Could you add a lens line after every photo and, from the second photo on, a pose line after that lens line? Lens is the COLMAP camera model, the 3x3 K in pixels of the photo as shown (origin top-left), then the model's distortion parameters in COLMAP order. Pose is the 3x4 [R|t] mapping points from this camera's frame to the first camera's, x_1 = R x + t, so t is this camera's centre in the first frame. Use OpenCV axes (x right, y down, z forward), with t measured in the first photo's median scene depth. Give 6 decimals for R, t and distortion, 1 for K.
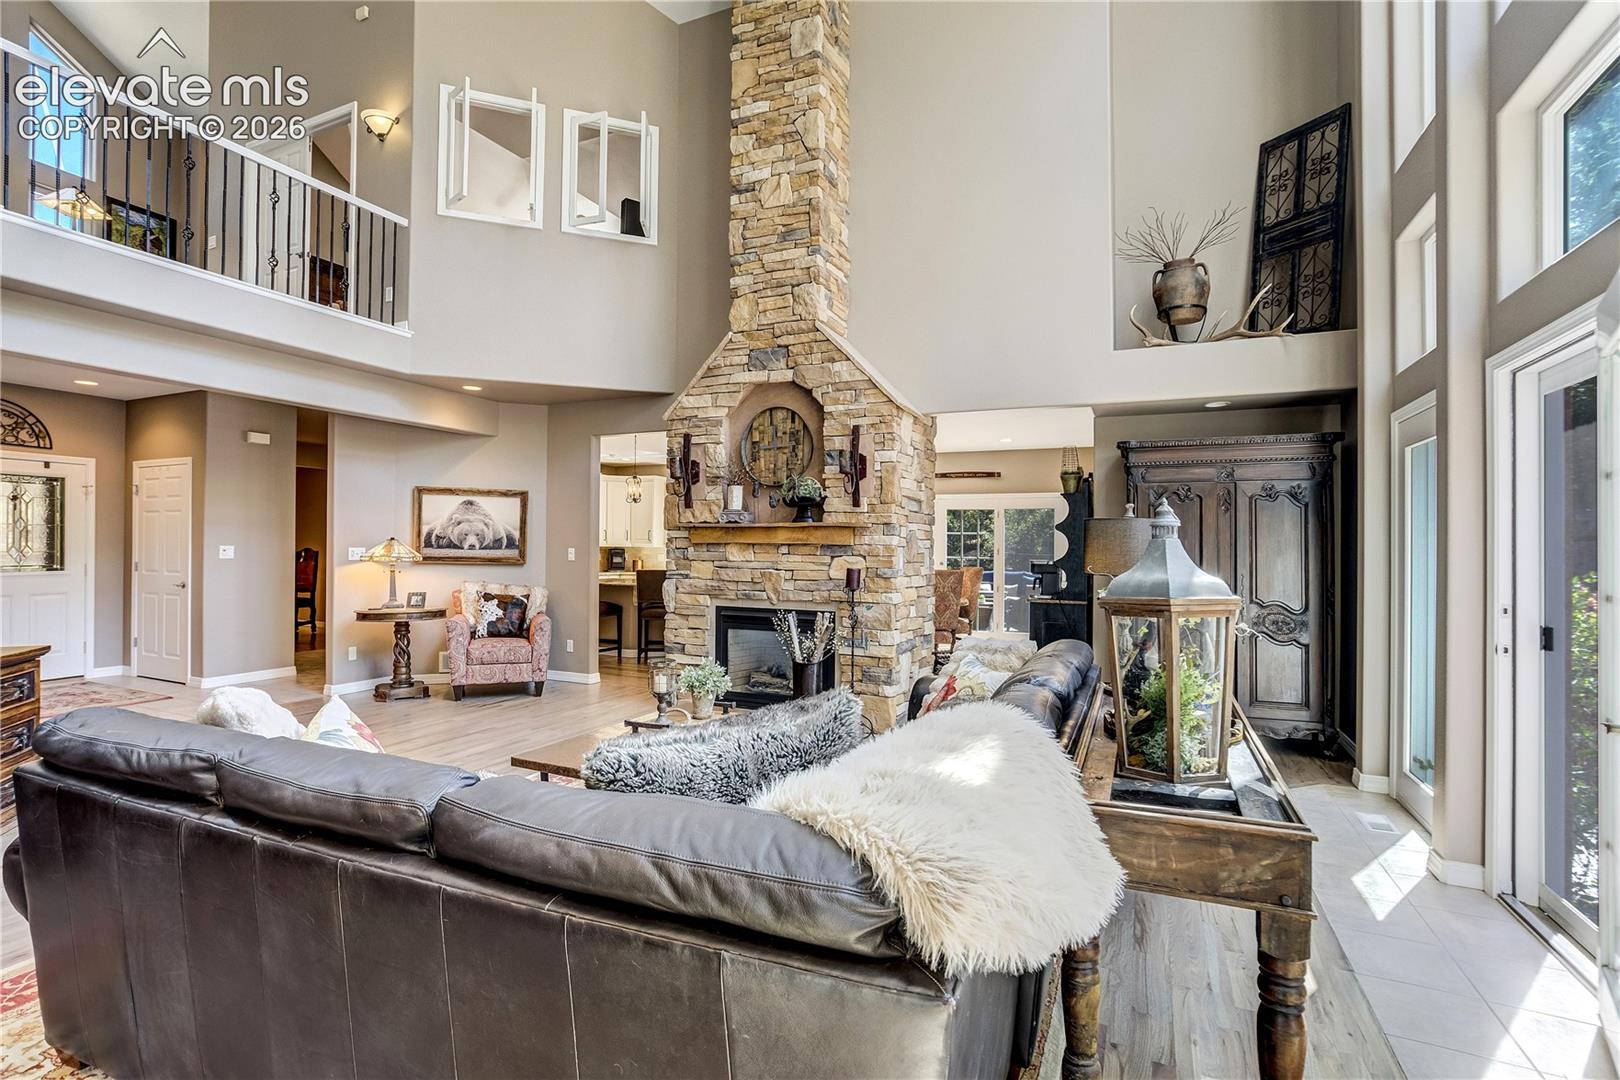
lens RADIAL K [[771.5, 0, 805.4], [0, 771.5, 538.6], [0, 0, 1]] dist [-0.041911, 0.017321]
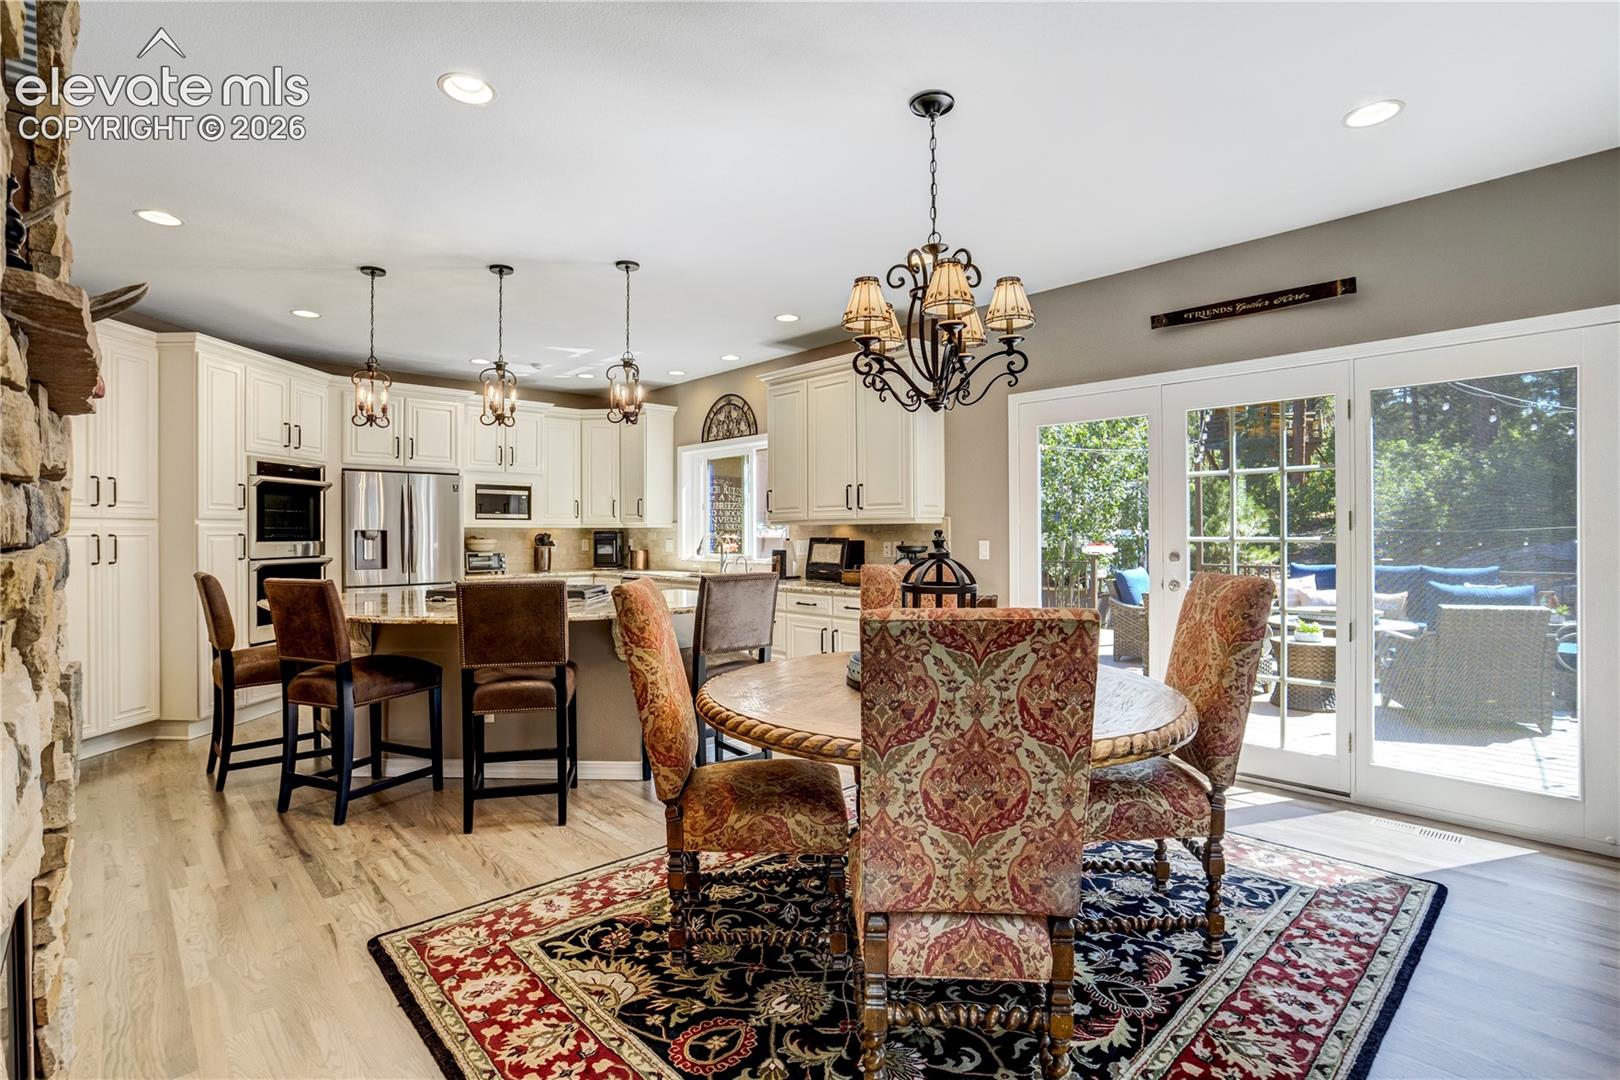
lens RADIAL K [[771.5, 0, 805.4], [0, 771.5, 538.6], [0, 0, 1]] dist [-0.041911, 0.017321]
pose [[0.922121, -0.010084, -0.386769, 0.132838], [0.018110, 0.999690, 0.017111, 0.011364], [0.386477, -0.022783, 0.922018, 0.504848]]
